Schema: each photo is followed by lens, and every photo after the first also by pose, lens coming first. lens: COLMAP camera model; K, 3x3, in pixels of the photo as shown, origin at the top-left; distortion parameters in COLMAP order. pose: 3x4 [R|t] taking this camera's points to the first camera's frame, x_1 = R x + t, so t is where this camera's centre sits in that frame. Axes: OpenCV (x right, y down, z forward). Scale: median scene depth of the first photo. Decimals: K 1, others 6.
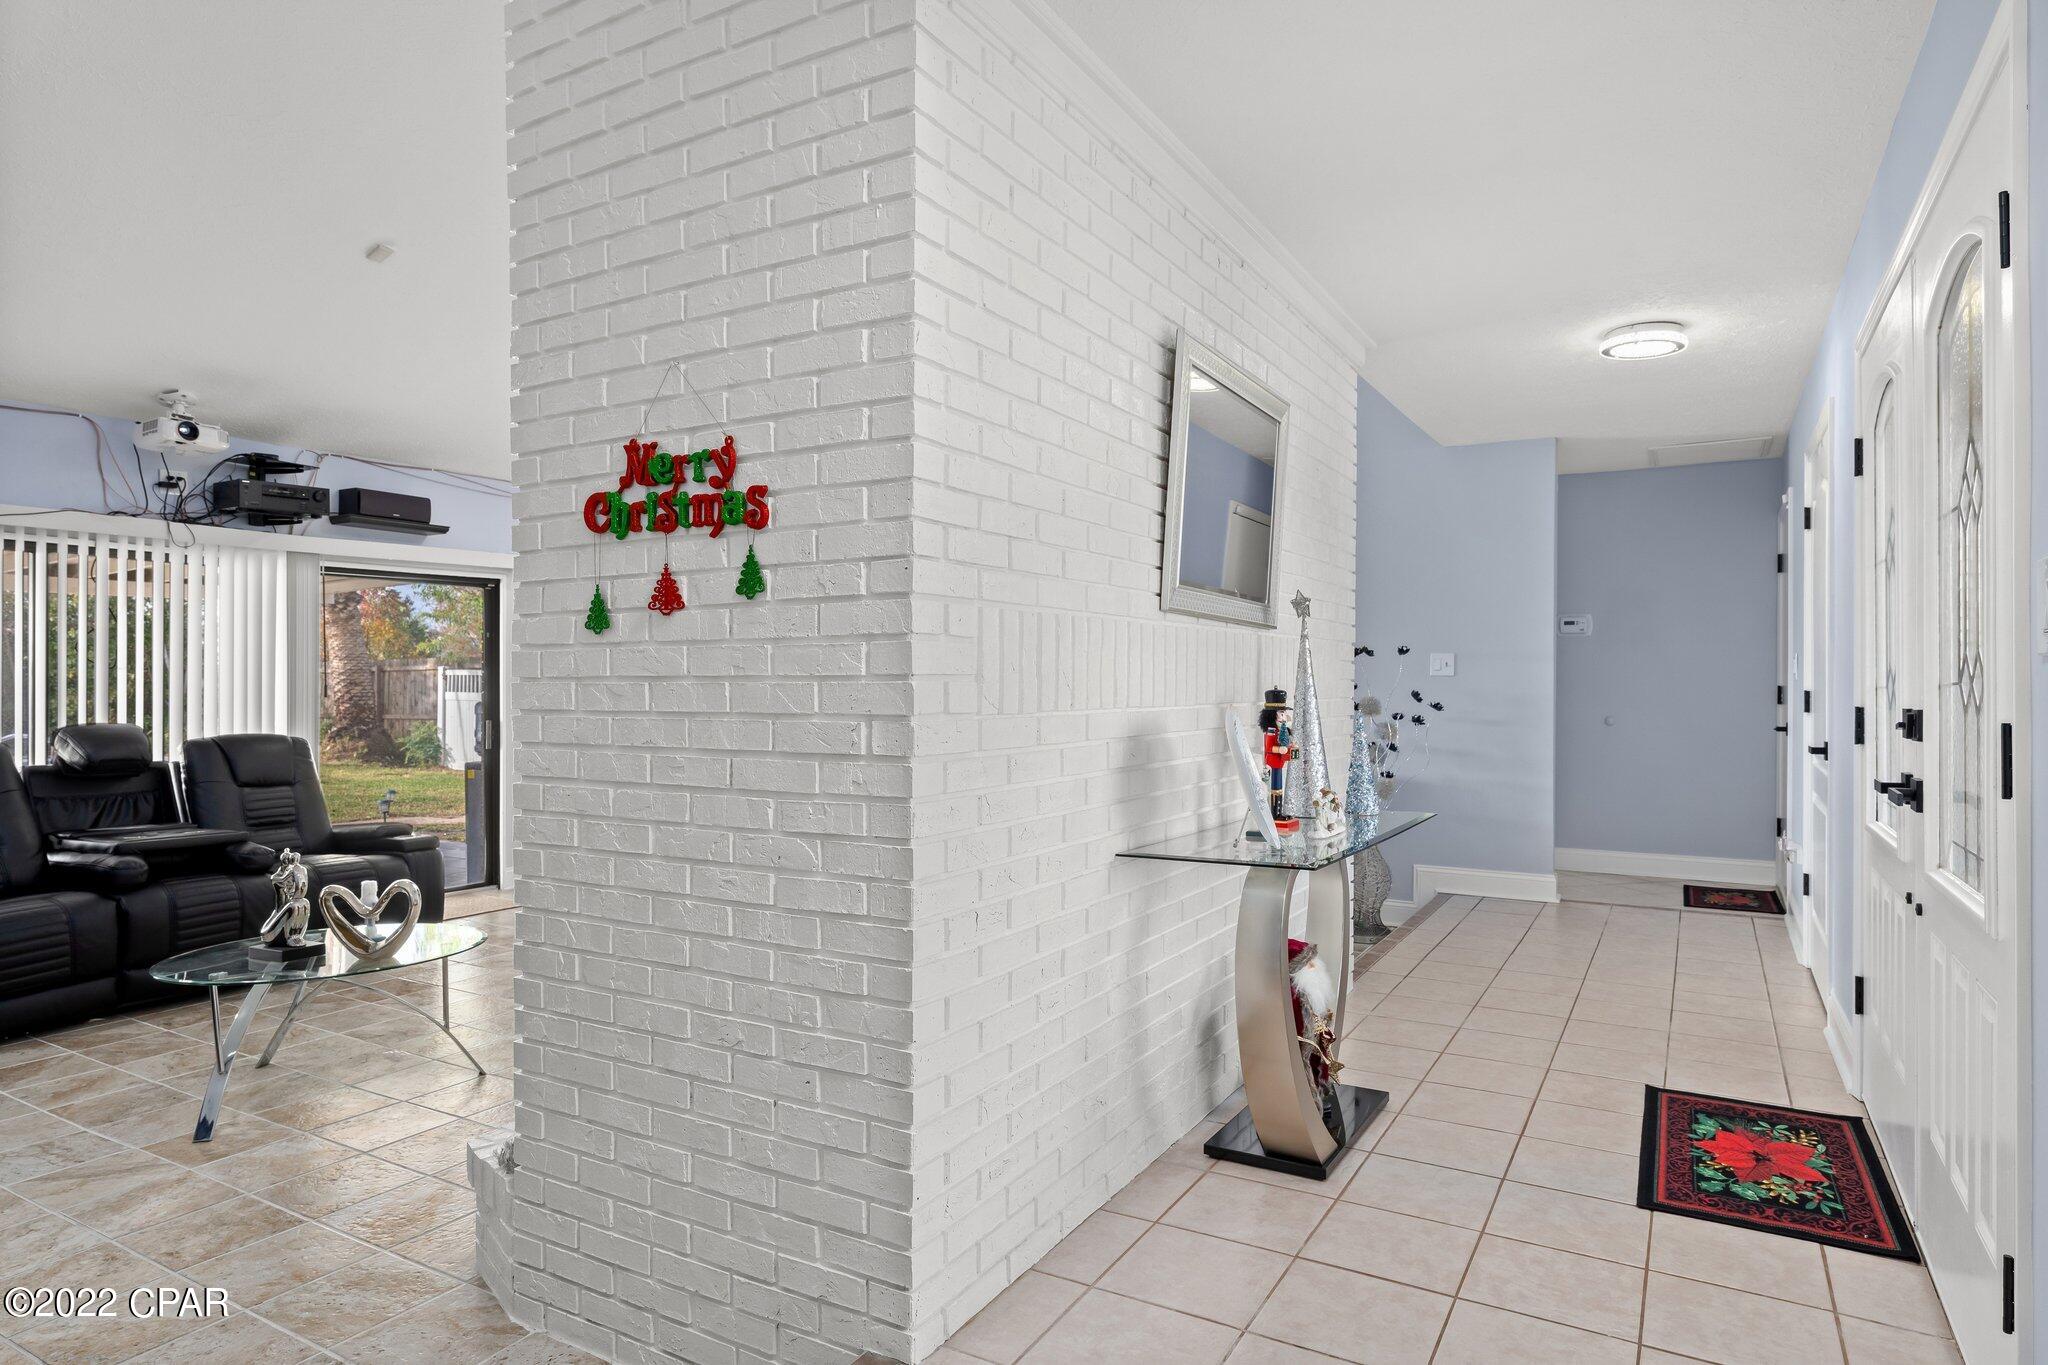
lens RADIAL K [[1169.6, 0, 1024.0], [0, 1169.6, 682.5], [0, 0, 1]] dist [0.002823, -0.000053]
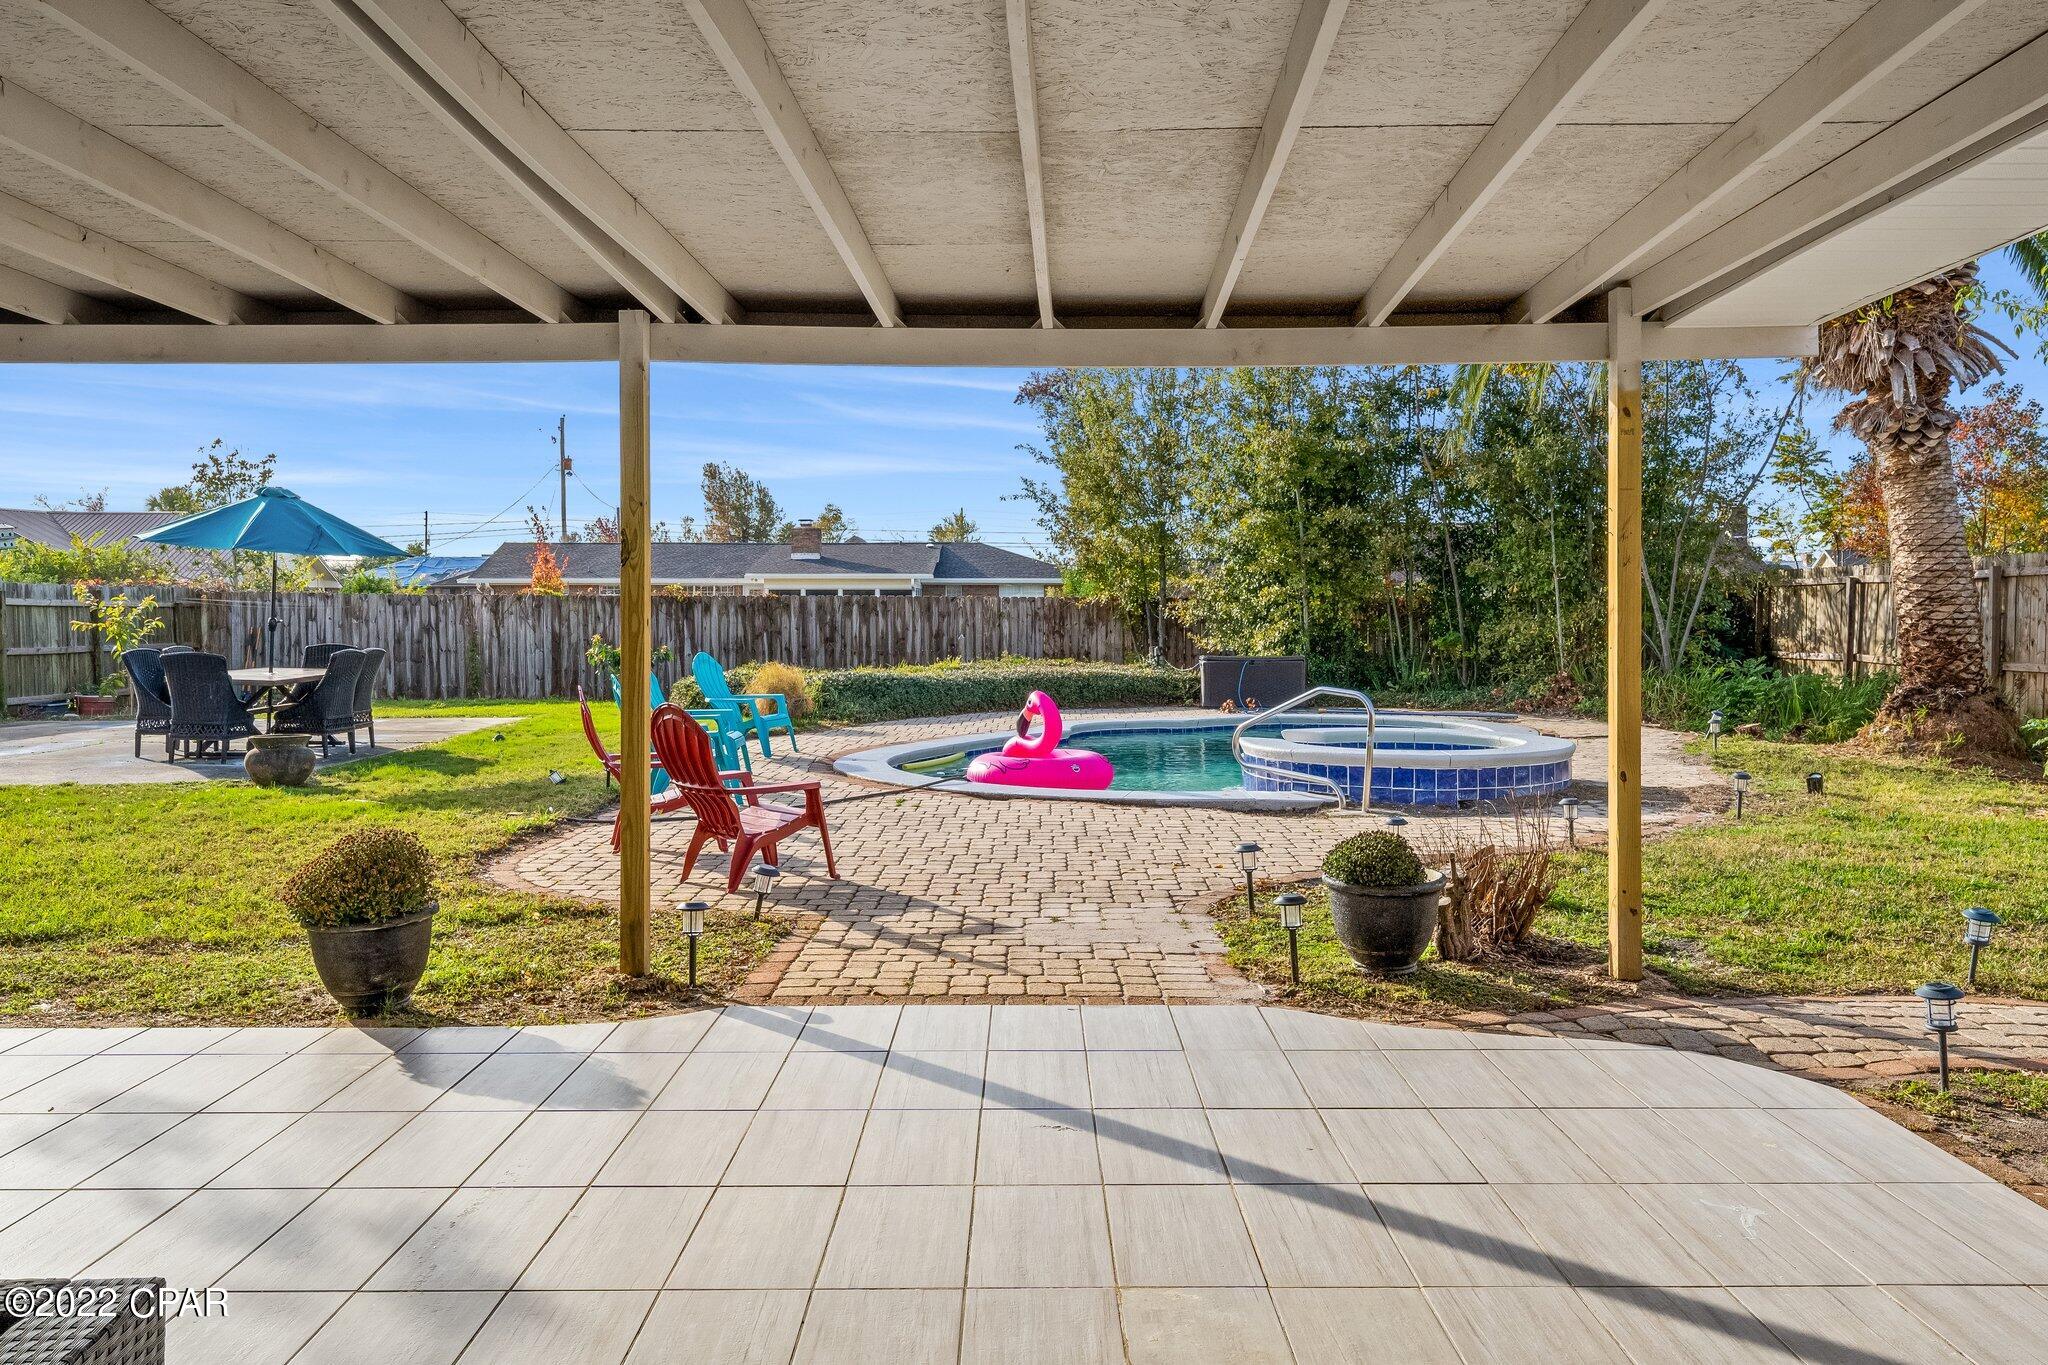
lens RADIAL K [[1674.1, 0, 1027.5], [0, 1674.1, 633.2], [0, 0, 1]] dist [-0.001298, 0.000242]
pose [[0.506323, 0.014283, -0.862226, -1.186918], [-0.000280, 0.999865, 0.016399, 0.025420], [0.862344, -0.008062, 0.506259, 2.320344]]
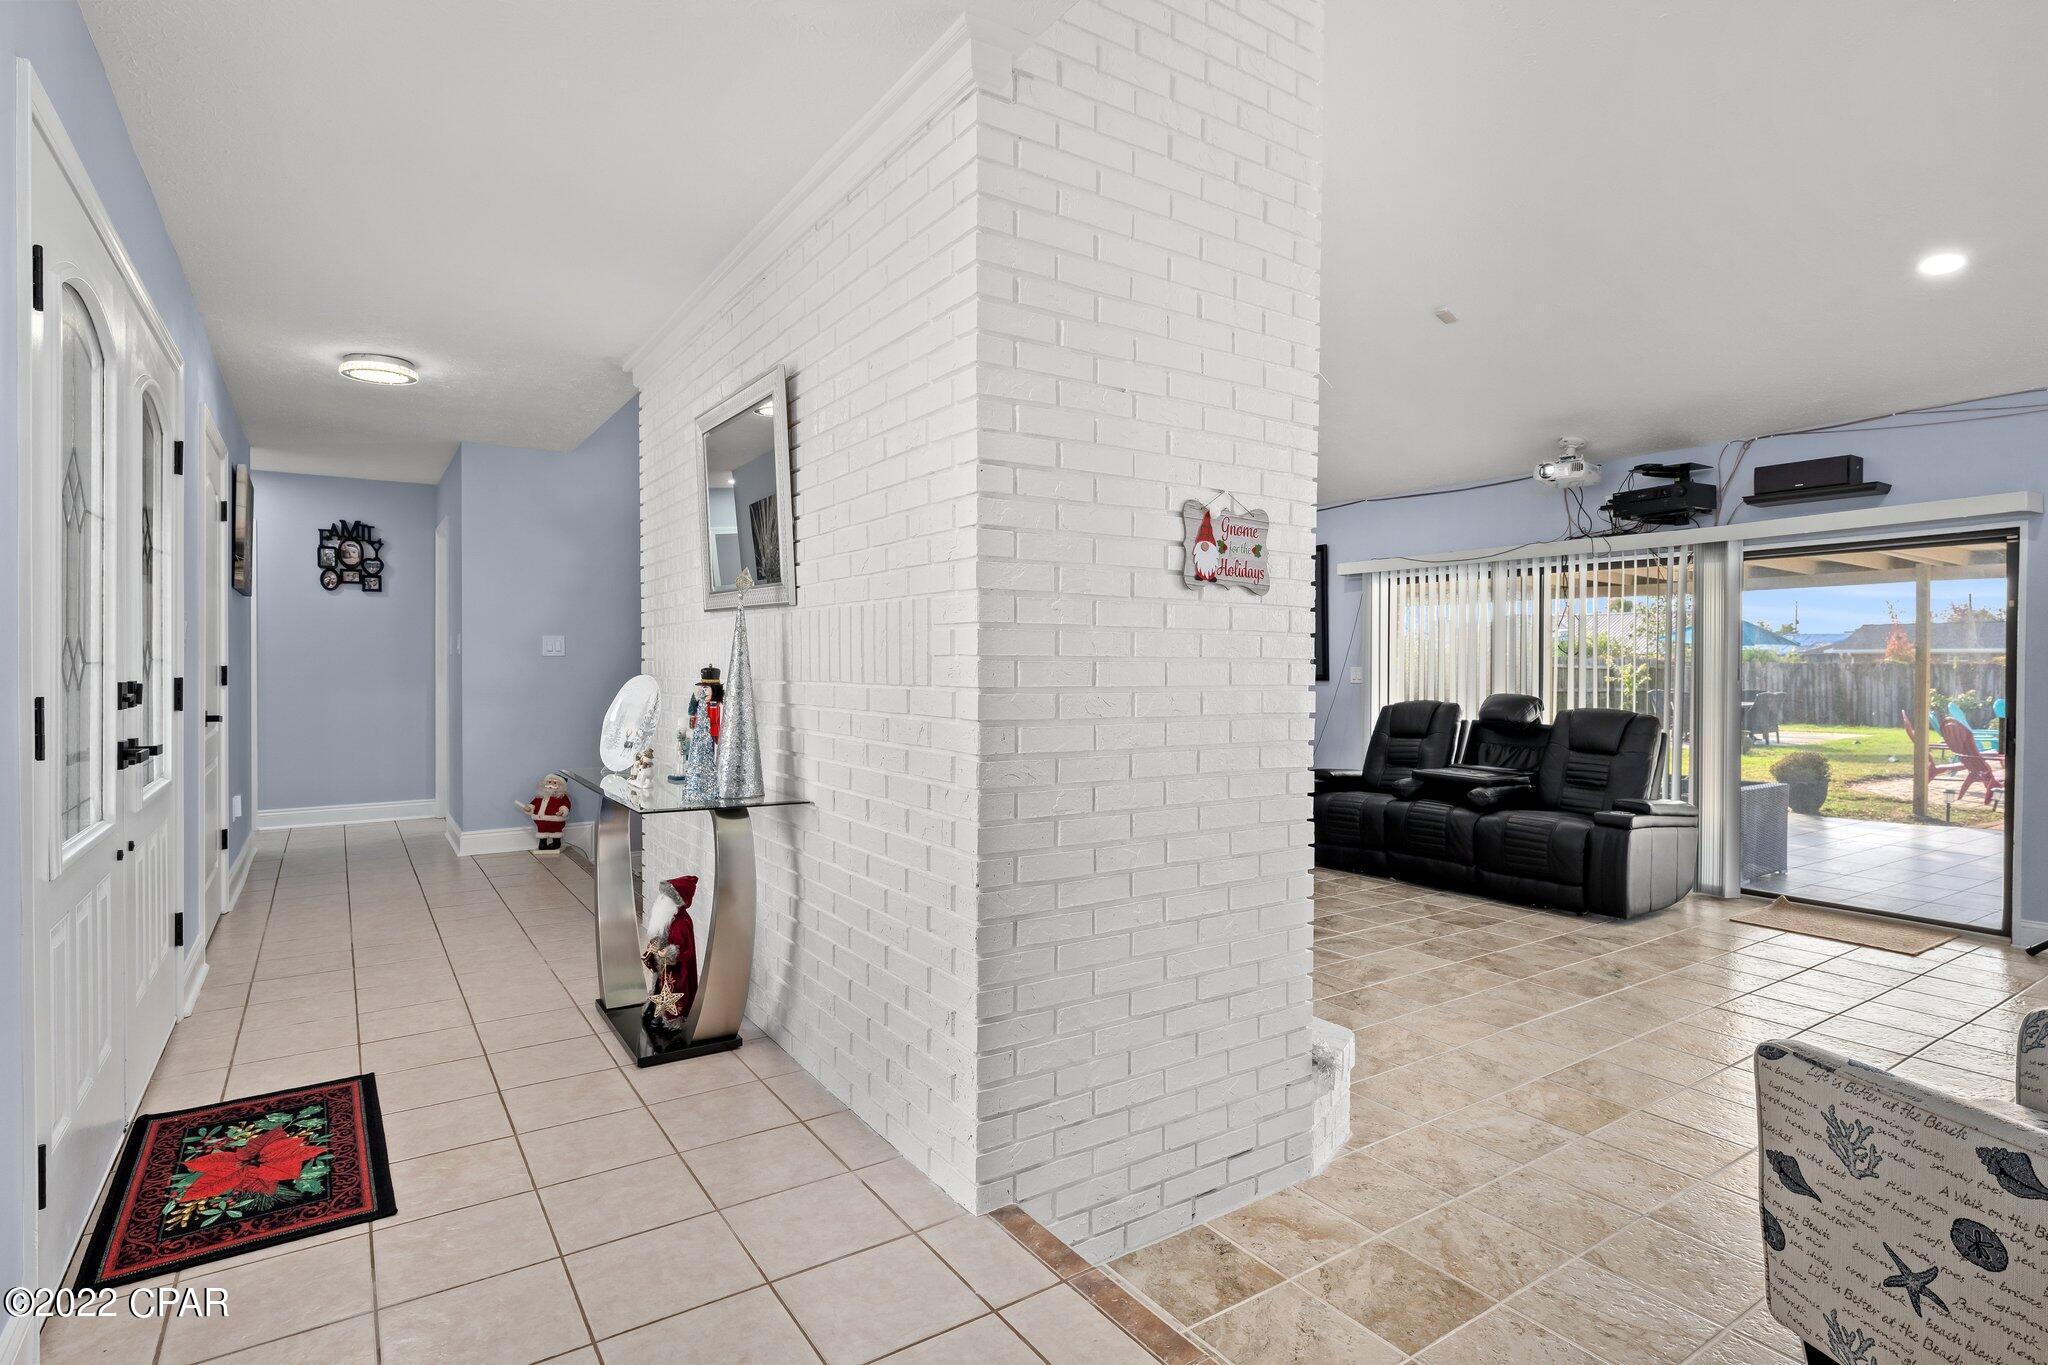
lens RADIAL K [[1032.4, 0, 1029.1], [0, 1032.4, 671.6], [0, 0, 1]] dist [-0.000316, 0.001083]
pose [[-0.436531, 0.004954, -0.899676, 1.039636], [-0.003584, 0.999967, 0.007245, 0.002380], [0.899682, 0.006387, -0.436499, 1.813702]]
